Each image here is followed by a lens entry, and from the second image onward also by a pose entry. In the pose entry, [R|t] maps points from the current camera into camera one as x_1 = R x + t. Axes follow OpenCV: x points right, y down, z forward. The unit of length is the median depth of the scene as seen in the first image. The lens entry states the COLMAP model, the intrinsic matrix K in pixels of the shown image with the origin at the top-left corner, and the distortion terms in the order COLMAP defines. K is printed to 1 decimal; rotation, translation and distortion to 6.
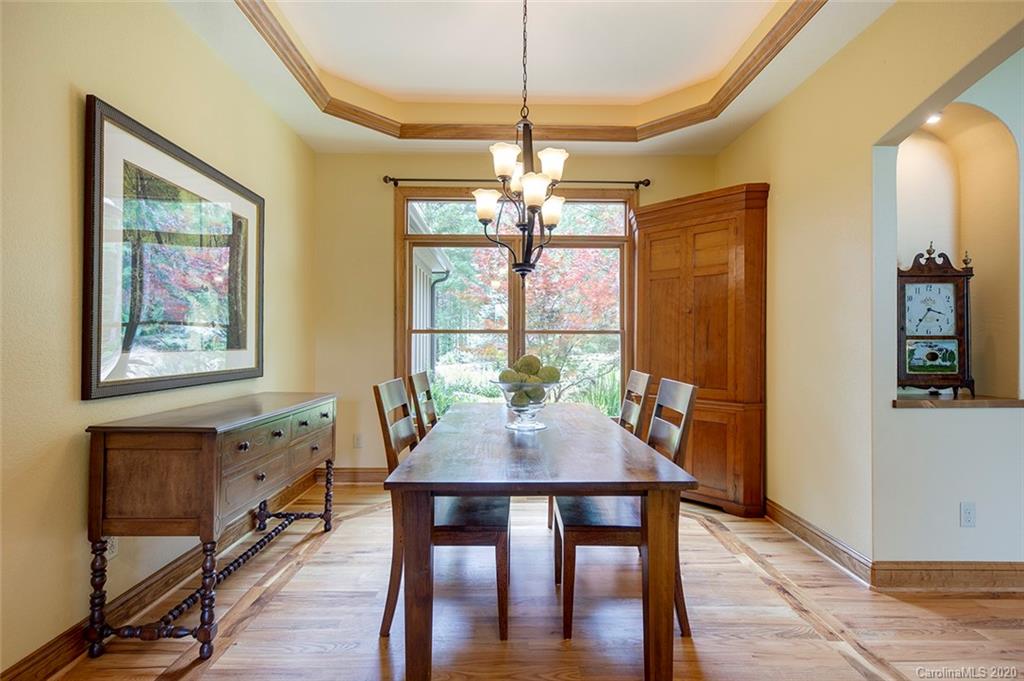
lens RADIAL K [[520.3, 0, 512.0], [0, 520.3, 340.5], [0, 0, 1]] dist [0.000360, -0.000002]
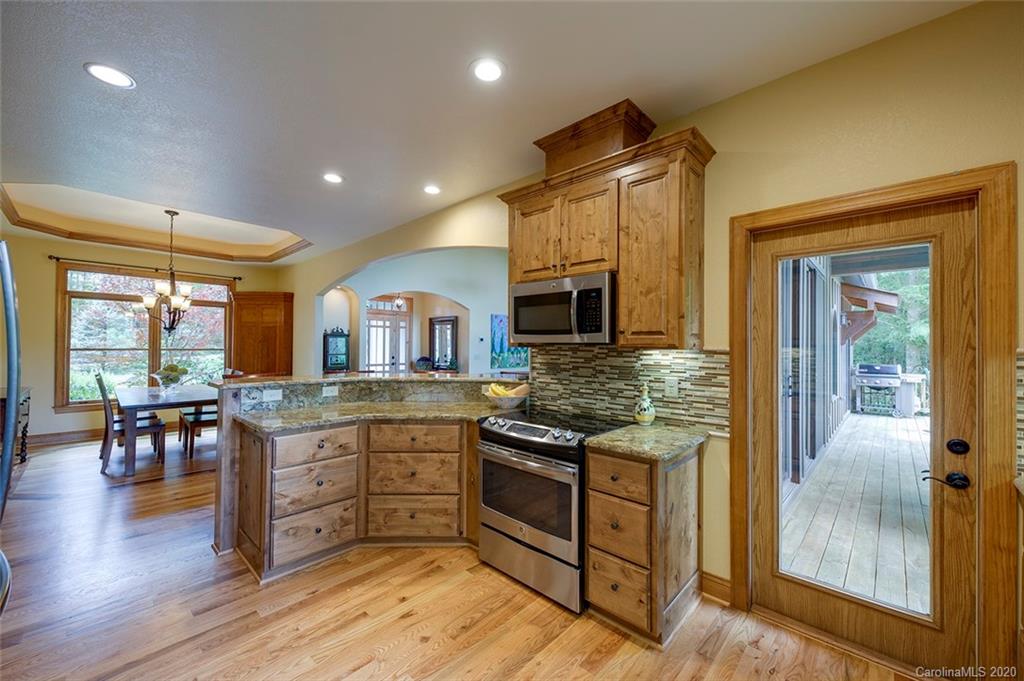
lens RADIAL K [[399.2, 0, 512.0], [0, 399.2, 340.5], [0, 0, 1]] dist [0.008436, -0.000049]
pose [[0.703217, 0.011558, 0.710882, -0.132624], [-0.011133, 0.999924, -0.005244, -0.063219], [-0.710889, -0.004227, 0.703292, -1.043390]]
